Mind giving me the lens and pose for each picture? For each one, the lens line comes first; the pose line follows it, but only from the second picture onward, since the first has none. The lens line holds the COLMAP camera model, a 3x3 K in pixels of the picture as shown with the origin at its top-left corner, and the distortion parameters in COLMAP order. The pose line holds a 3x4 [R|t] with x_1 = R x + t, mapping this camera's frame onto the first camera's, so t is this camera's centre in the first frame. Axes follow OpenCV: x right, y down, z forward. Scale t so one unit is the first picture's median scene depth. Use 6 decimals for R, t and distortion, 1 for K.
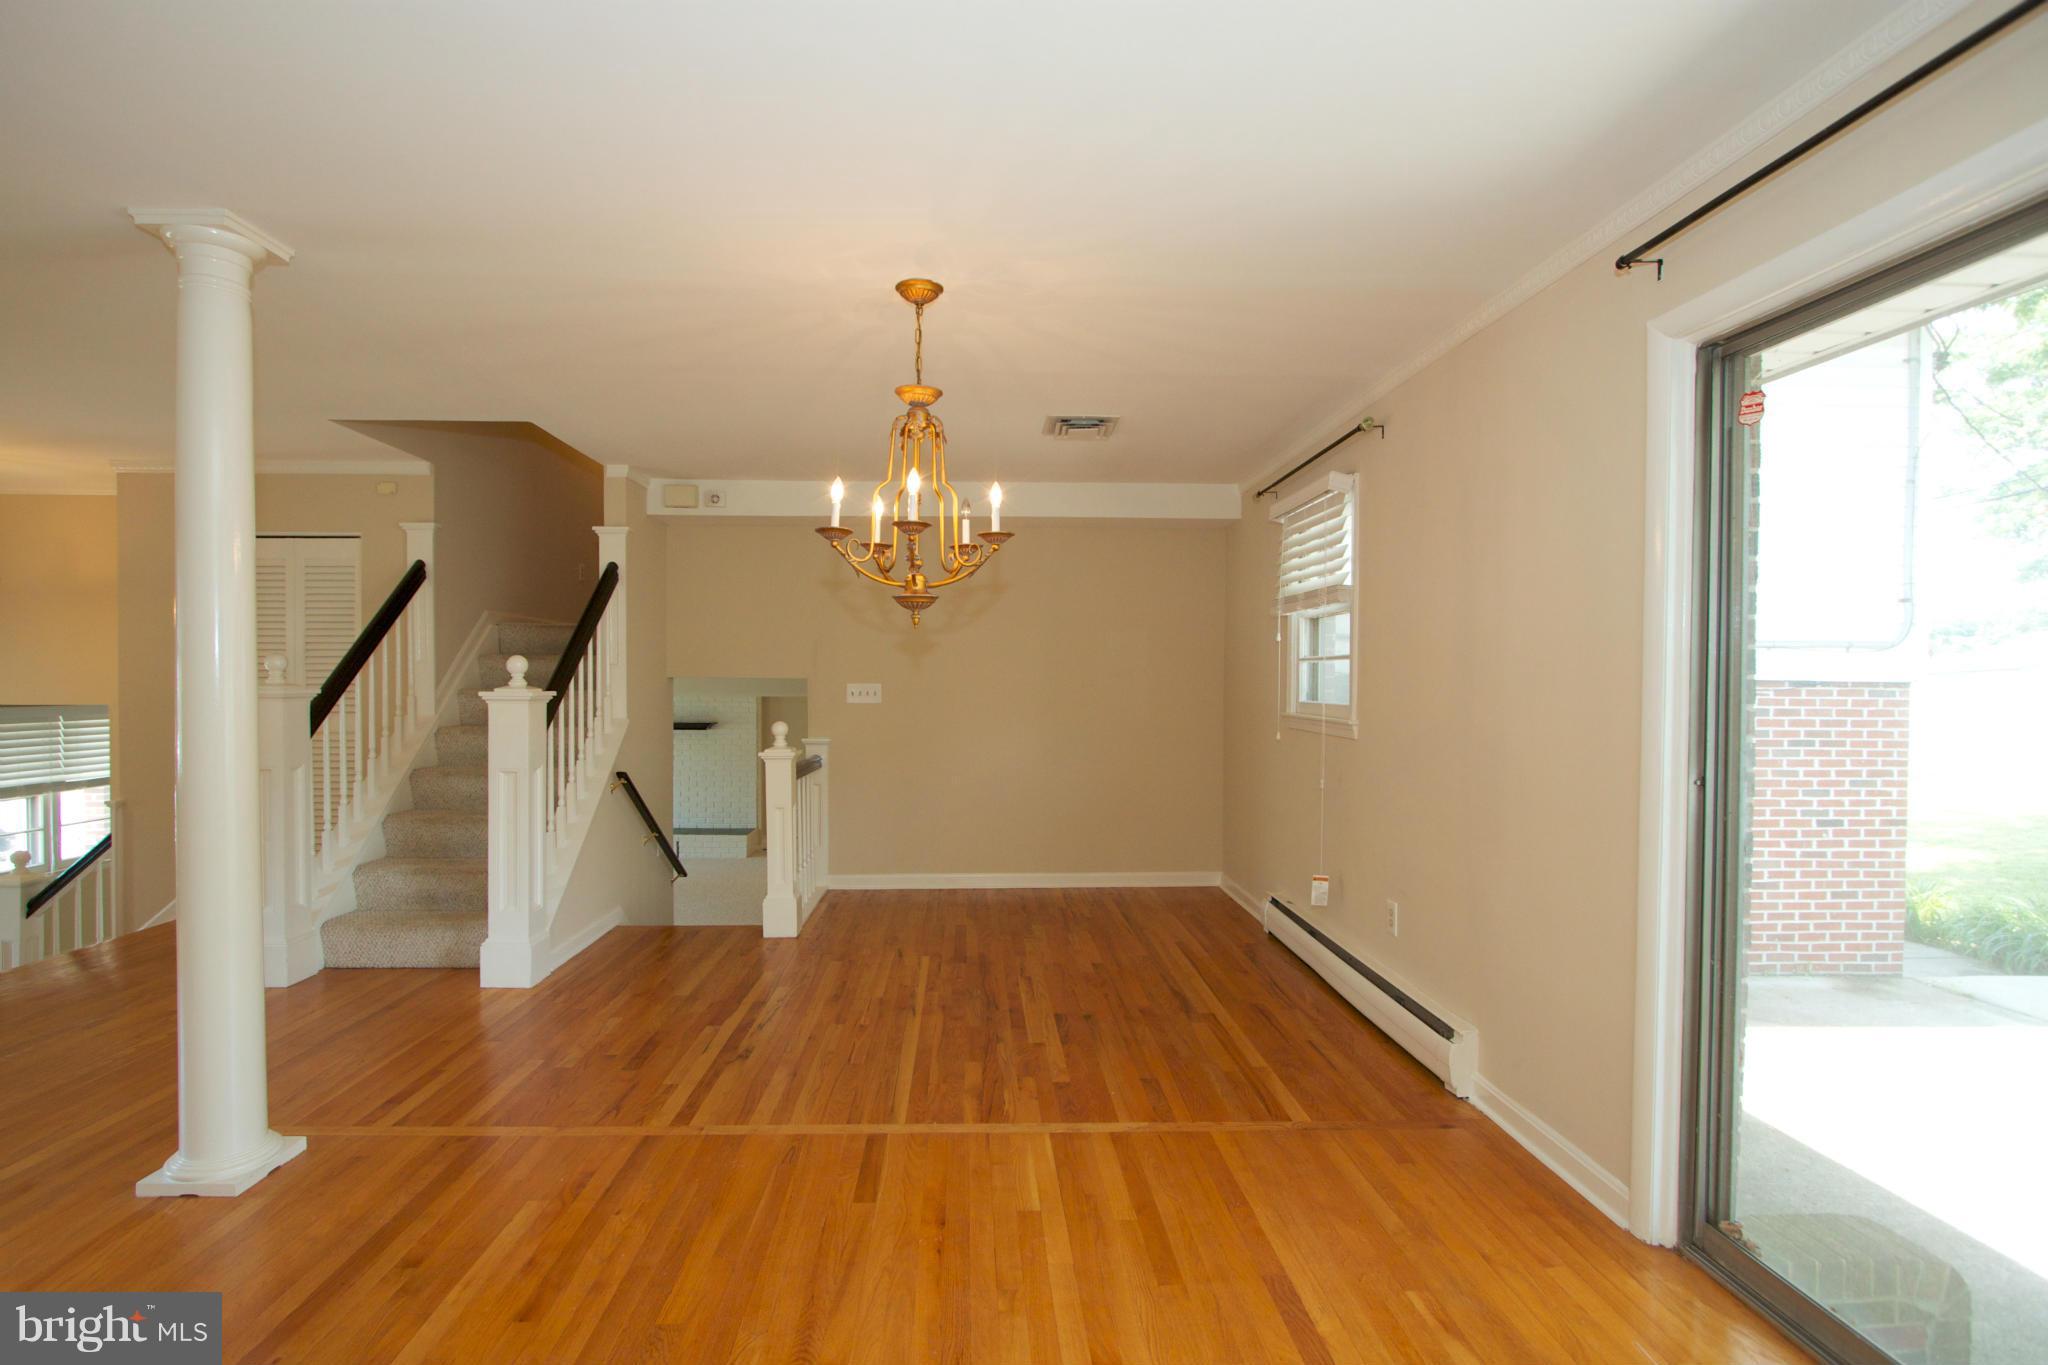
lens RADIAL K [[953.3, 0, 1023.3], [0, 953.3, 690.5], [0, 0, 1]] dist [-0.013516, 0.002260]
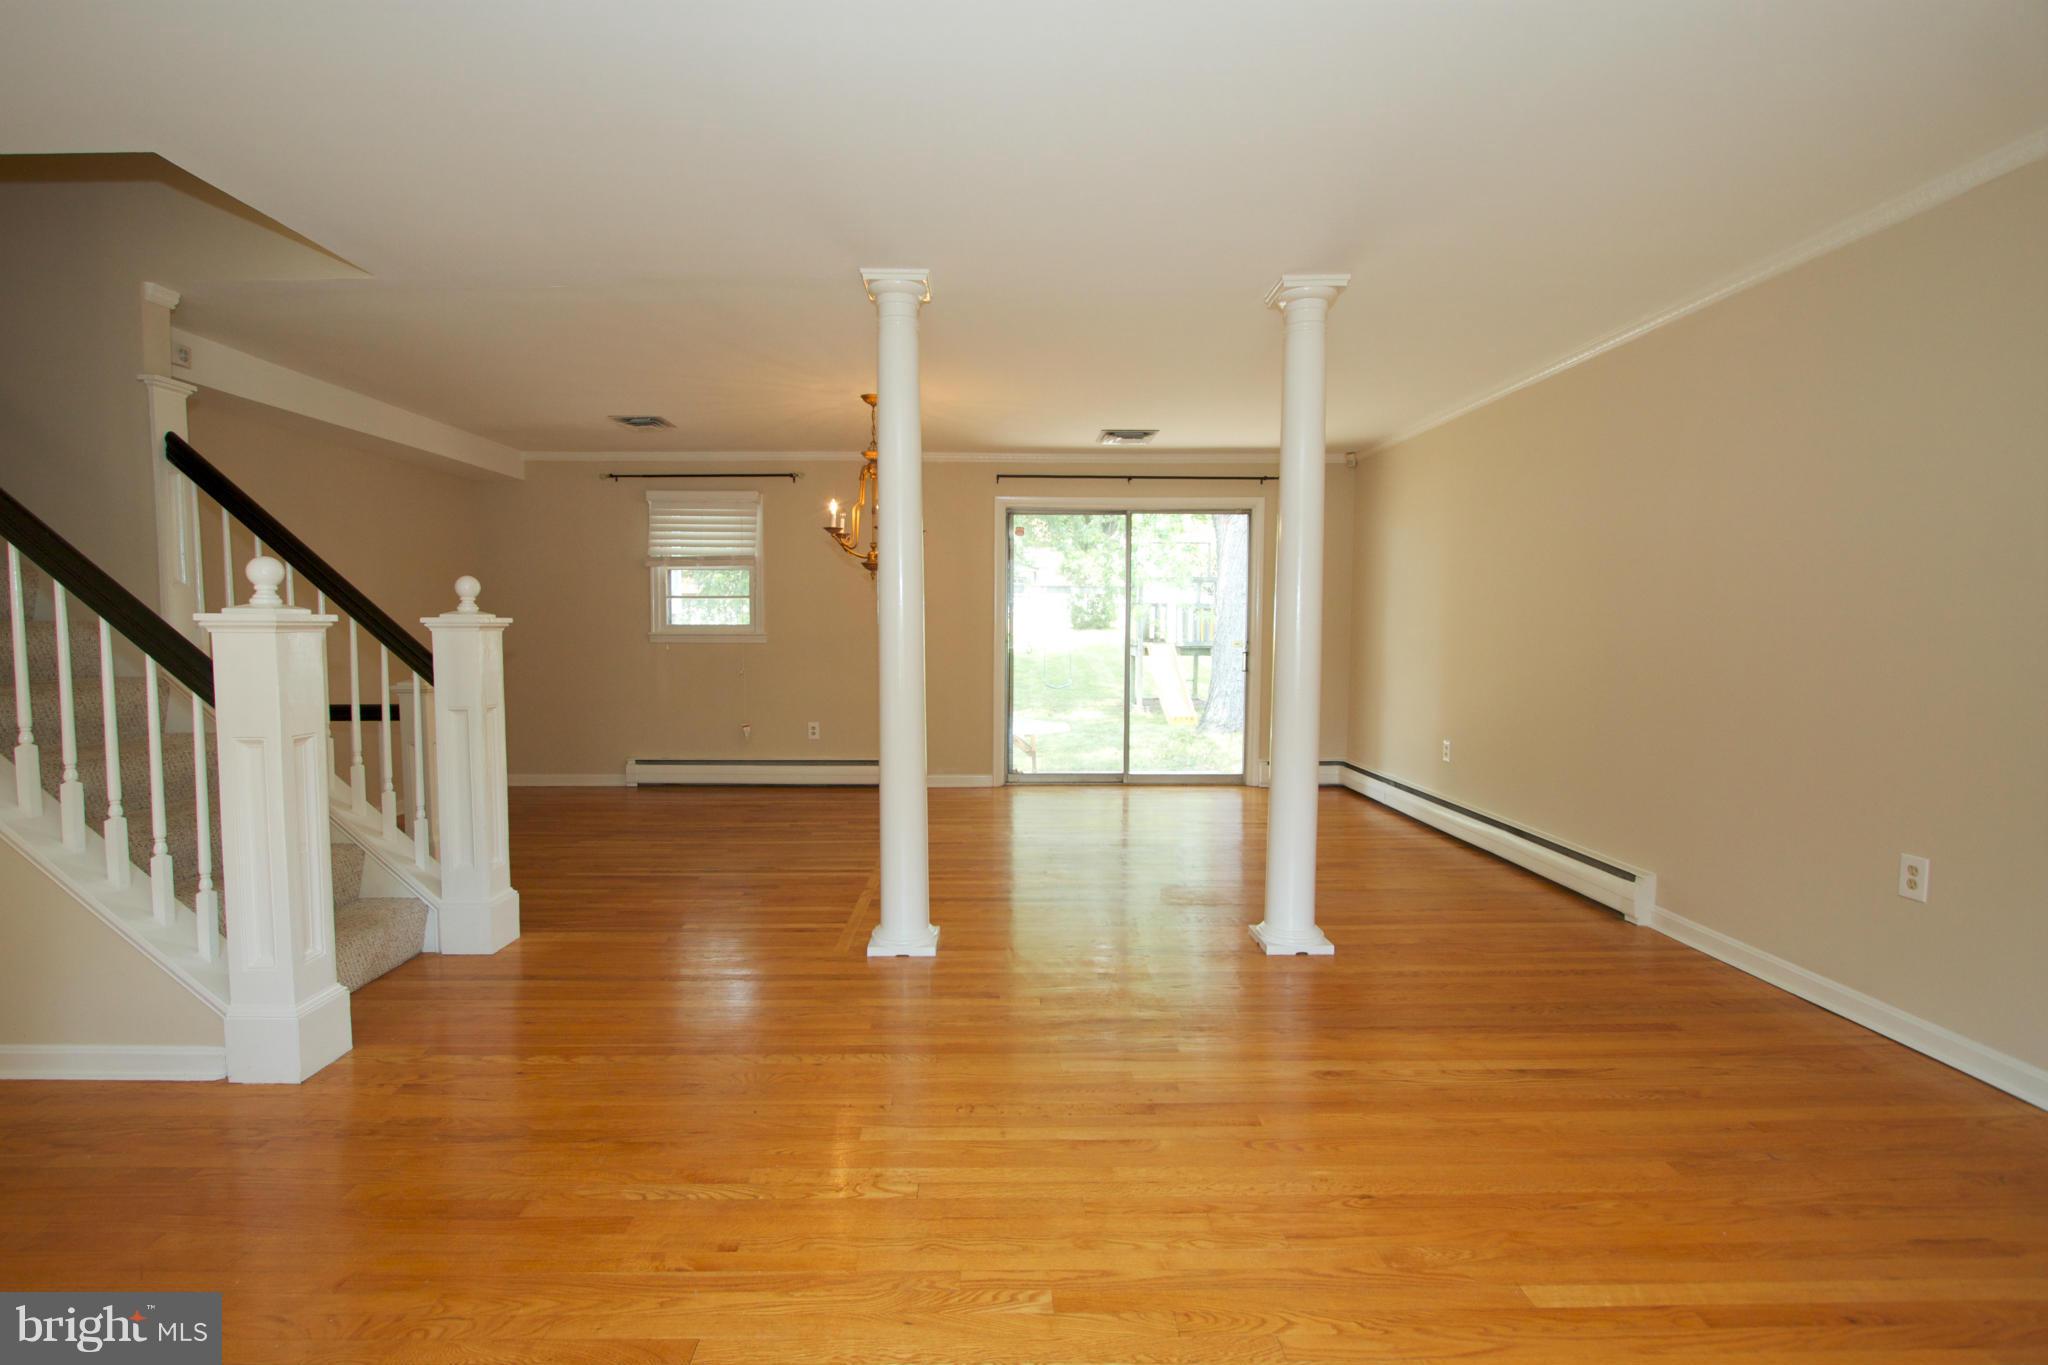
lens RADIAL K [[953.3, 0, 988.3], [0, 953.3, 652.0], [0, 0, 1]] dist [-0.013516, 0.002260]
pose [[0.034561, -0.036279, 0.998744, -1.473892], [0.009600, 0.999307, 0.035967, 0.006733], [-0.999356, 0.008345, 0.034885, 0.529581]]
